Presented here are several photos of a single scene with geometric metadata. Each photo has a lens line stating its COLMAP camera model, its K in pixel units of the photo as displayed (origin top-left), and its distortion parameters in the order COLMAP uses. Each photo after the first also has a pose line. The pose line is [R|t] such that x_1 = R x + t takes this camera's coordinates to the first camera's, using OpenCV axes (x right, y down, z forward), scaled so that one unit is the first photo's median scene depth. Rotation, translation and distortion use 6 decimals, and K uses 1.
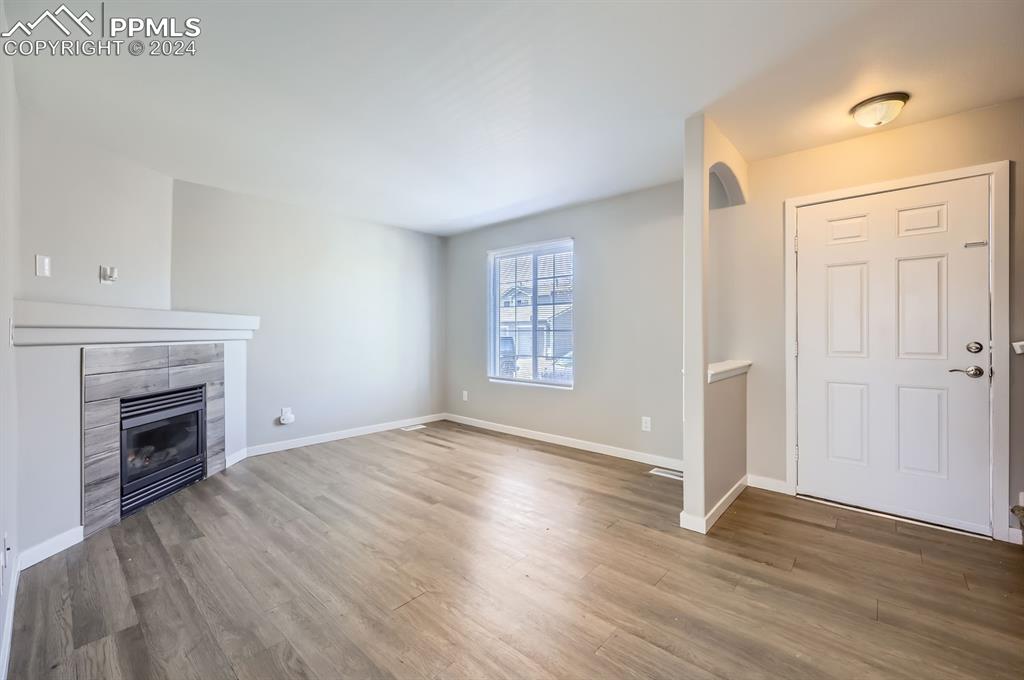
lens RADIAL K [[415.9, 0, 506.4], [0, 415.9, 334.5], [0, 0, 1]] dist [-0.000371, -0.000114]
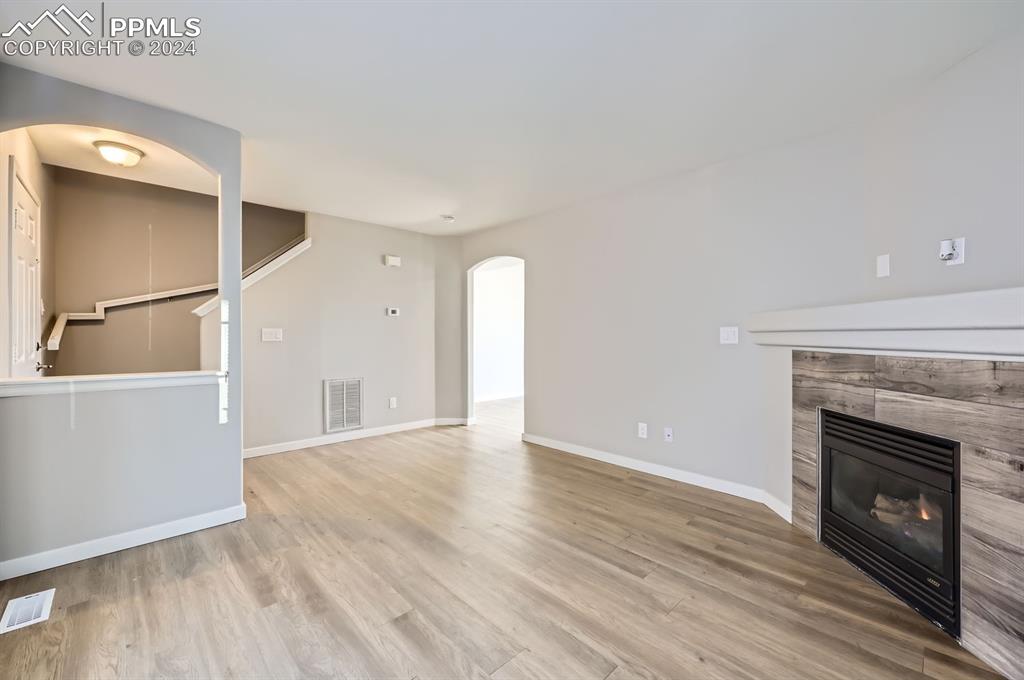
lens RADIAL K [[415.9, 0, 513.9], [0, 415.9, 336.9], [0, 0, 1]] dist [-0.000371, -0.000114]
pose [[-0.998112, 0.000880, 0.061420, -0.281805], [0.001282, 0.999978, 0.006506, -0.007360], [-0.061413, 0.006572, -0.998091, 1.707291]]
